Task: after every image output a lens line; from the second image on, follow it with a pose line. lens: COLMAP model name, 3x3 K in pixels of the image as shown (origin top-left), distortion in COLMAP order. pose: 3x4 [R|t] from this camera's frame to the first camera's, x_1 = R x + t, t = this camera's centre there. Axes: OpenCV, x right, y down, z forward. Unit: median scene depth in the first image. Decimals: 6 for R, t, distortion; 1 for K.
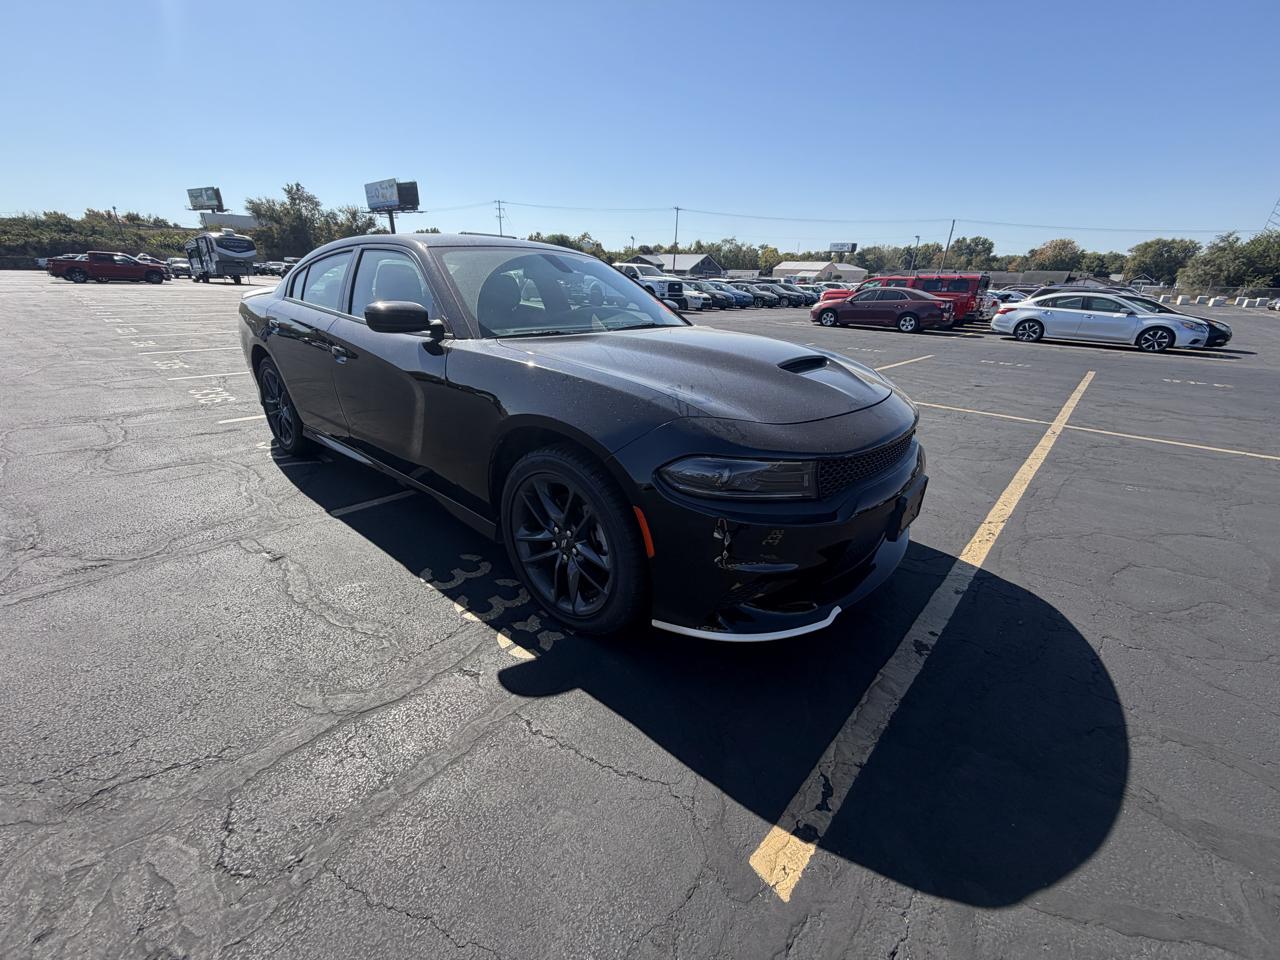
lens RADIAL K [[518.9, 0, 633.1], [0, 518.9, 479.4], [0, 0, 1]] dist [-0.001390, 0.000552]
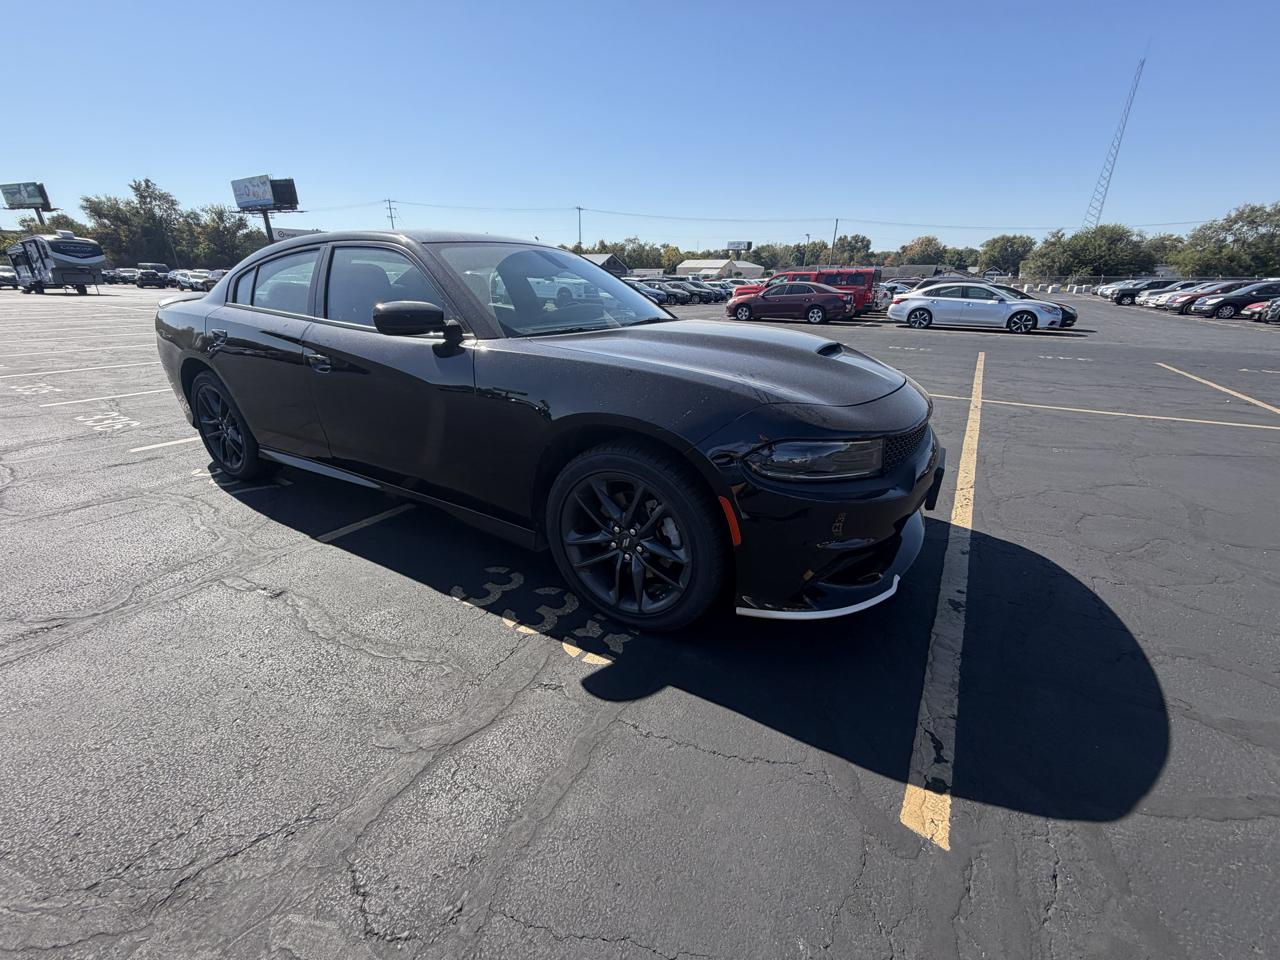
lens RADIAL K [[518.9, 0, 635.9], [0, 518.9, 480.0], [0, 0, 1]] dist [-0.001390, 0.000552]
pose [[0.984490, -0.080616, 0.155820, -0.185074], [0.080447, 0.996731, 0.007401, -0.000184], [-0.155907, 0.005249, 0.987758, 0.020299]]
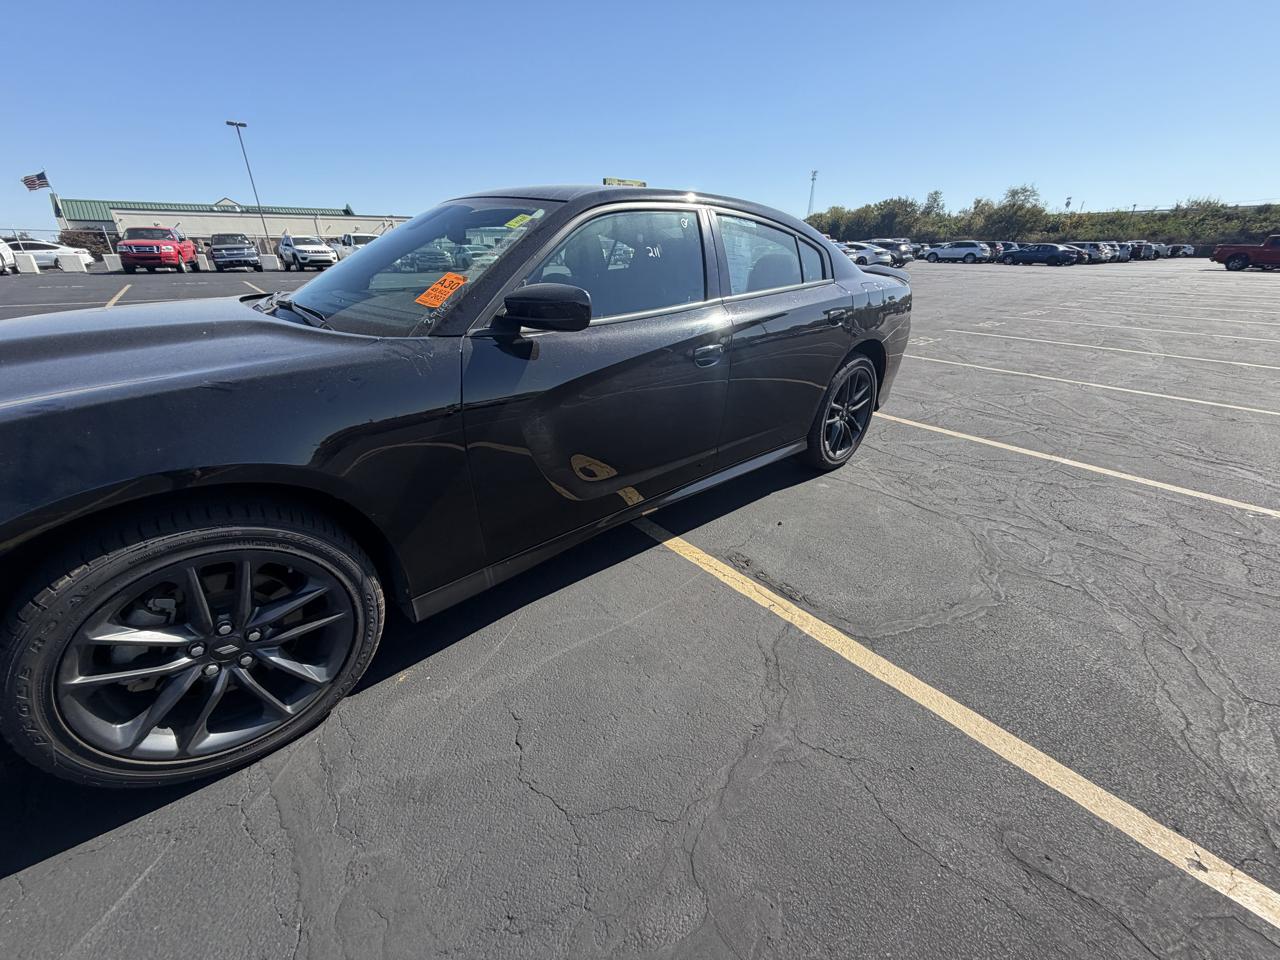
lens RADIAL K [[518.9, 0, 627.9], [0, 518.9, 481.0], [0, 0, 1]] dist [-0.001390, 0.000552]
pose [[-0.151914, 0.384462, -0.910556, 0.638215], [-0.367418, 0.833265, 0.413126, -0.530214], [0.917565, 0.397314, 0.014674, 1.452854]]
